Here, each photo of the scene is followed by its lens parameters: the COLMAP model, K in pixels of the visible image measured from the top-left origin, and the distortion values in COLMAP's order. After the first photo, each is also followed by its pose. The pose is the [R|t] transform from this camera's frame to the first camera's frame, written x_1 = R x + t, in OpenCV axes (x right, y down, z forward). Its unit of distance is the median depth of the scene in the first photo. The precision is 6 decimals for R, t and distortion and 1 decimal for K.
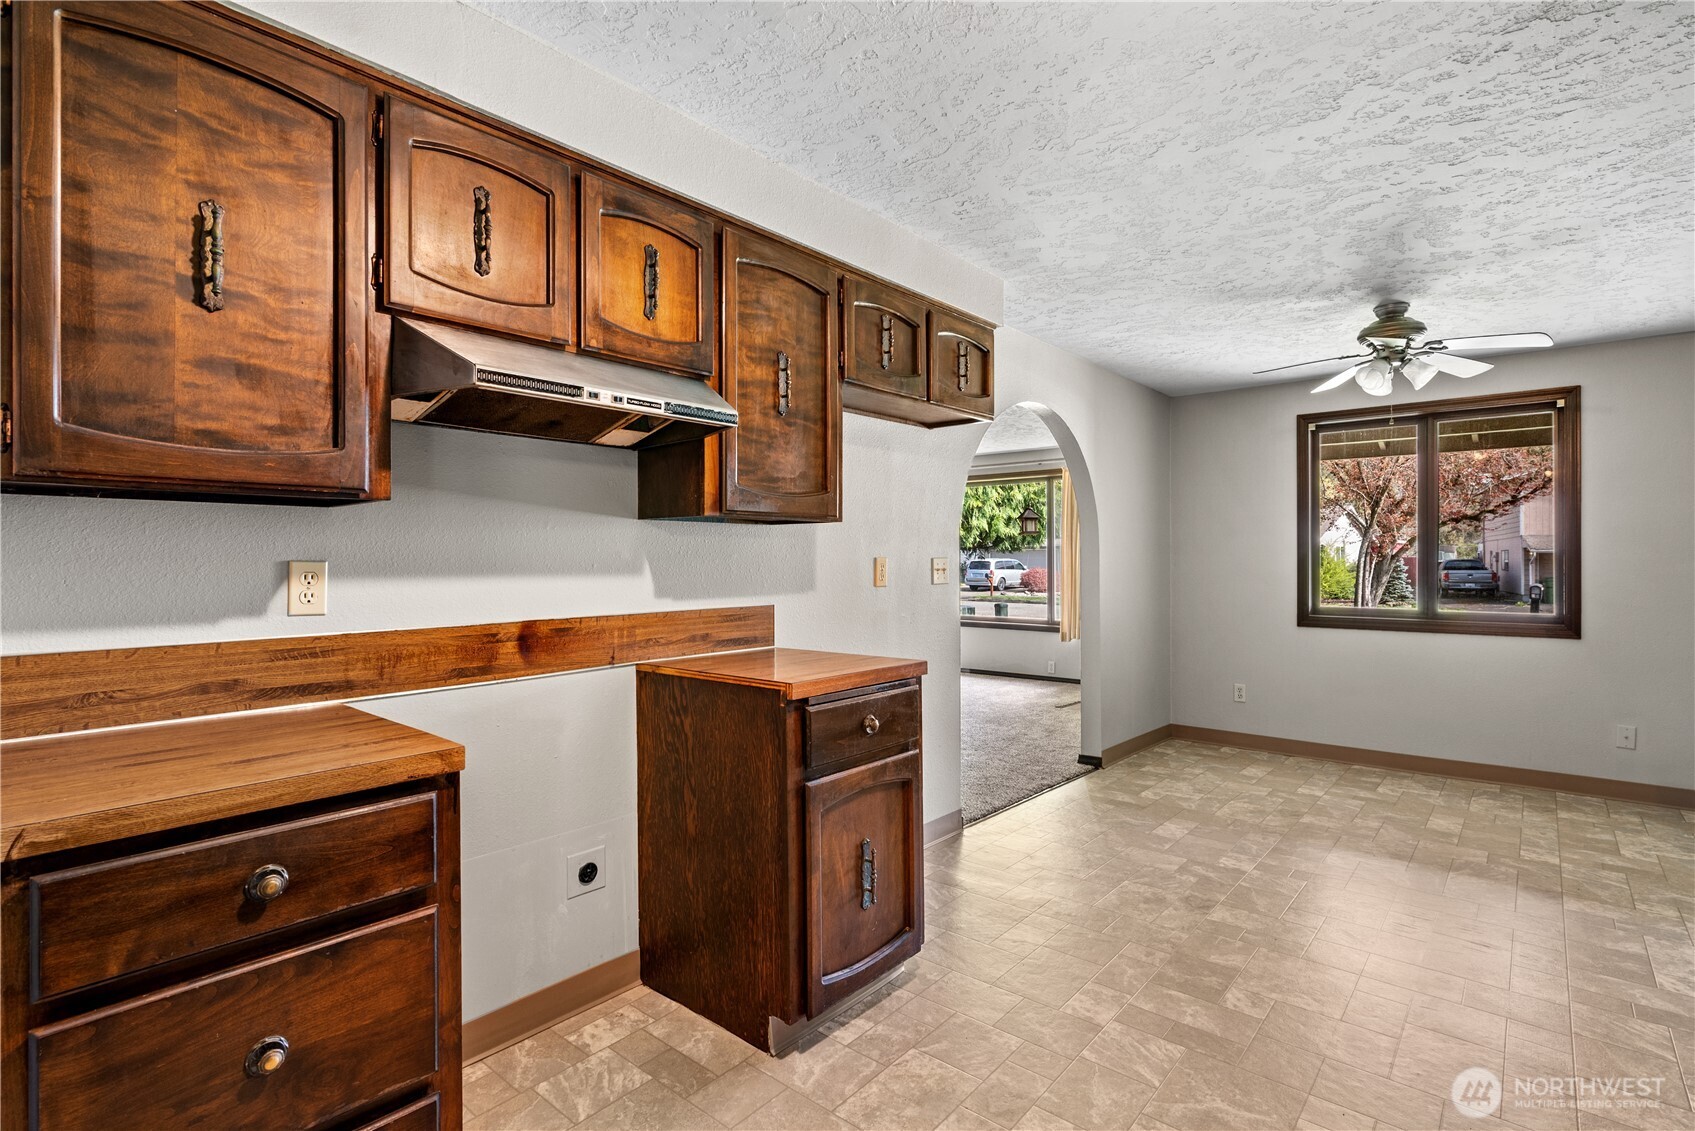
lens RADIAL K [[812.9, 0, 849.9], [0, 812.9, 553.2], [0, 0, 1]] dist [0.000253, -0.000373]
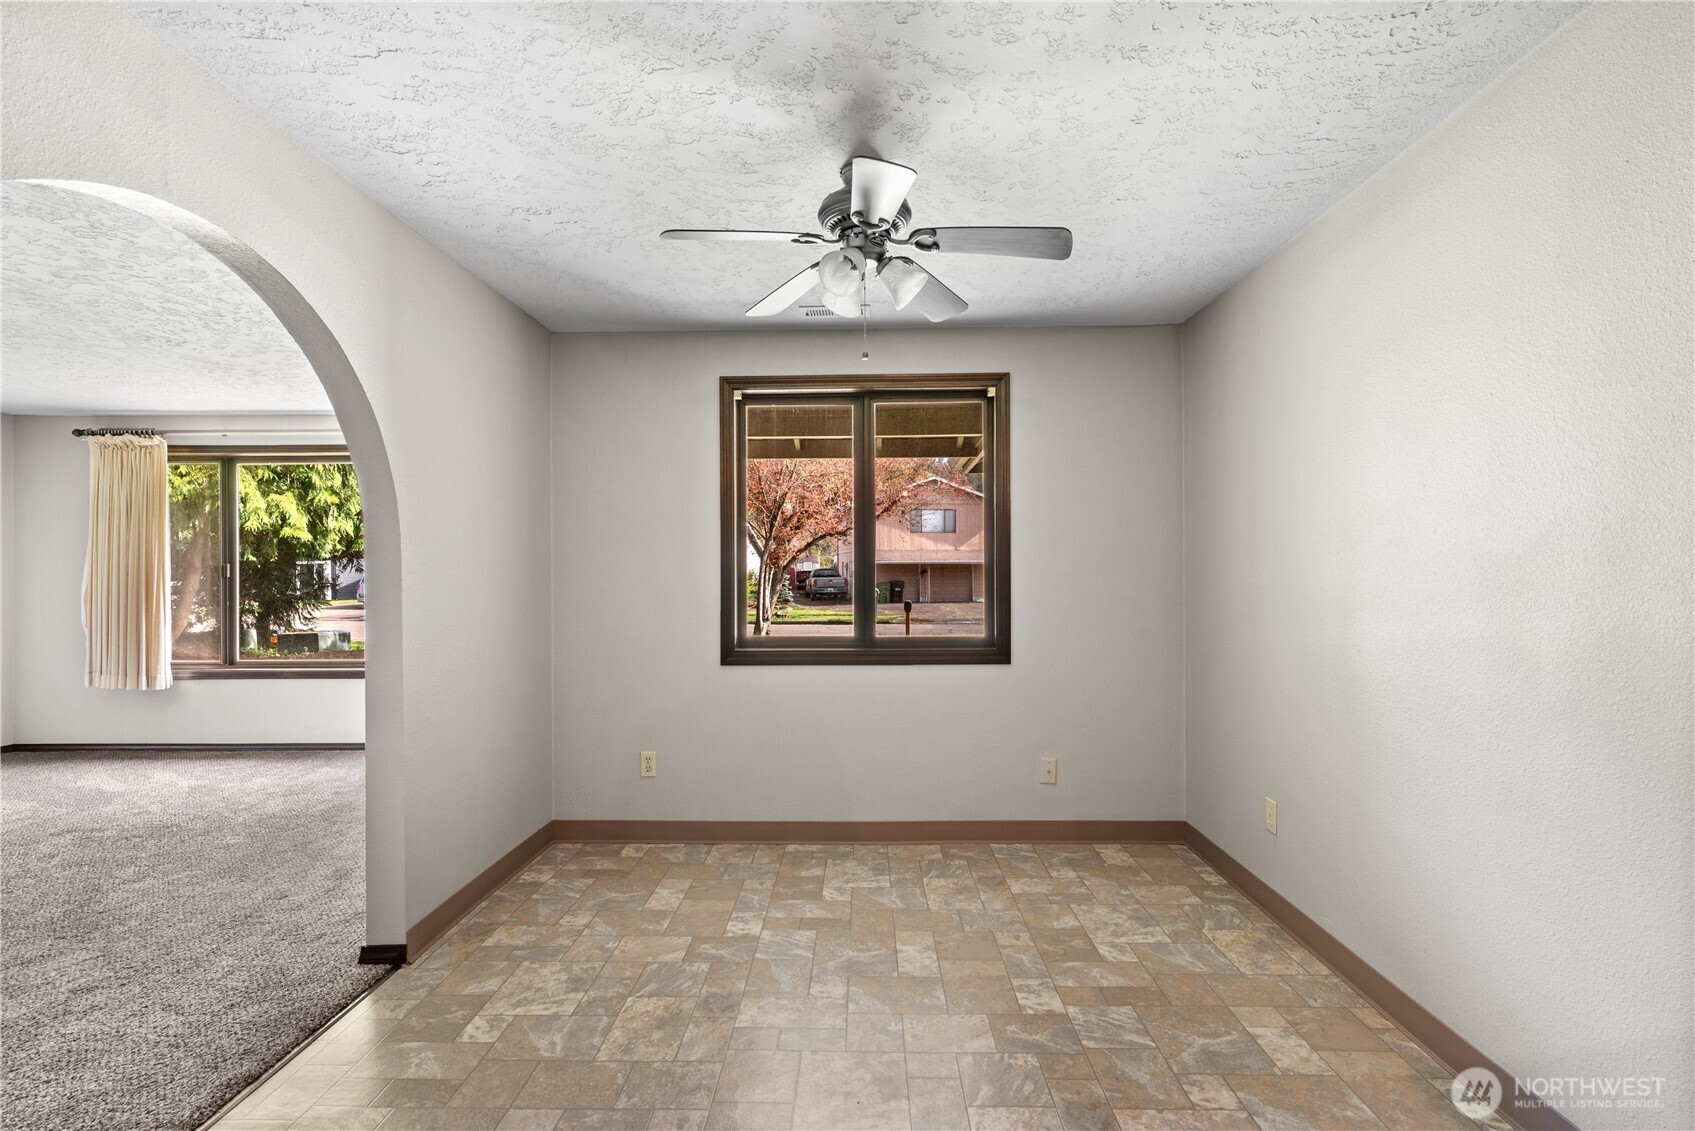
lens RADIAL K [[764.4, 0, 839.4], [0, 764.4, 569.3], [0, 0, 1]] dist [0.000699, 0.000038]
pose [[0.778713, -0.004841, 0.627362, 0.237963], [0.000327, 0.999973, 0.007311, -0.001669], [-0.627380, -0.005488, 0.778694, 0.468045]]
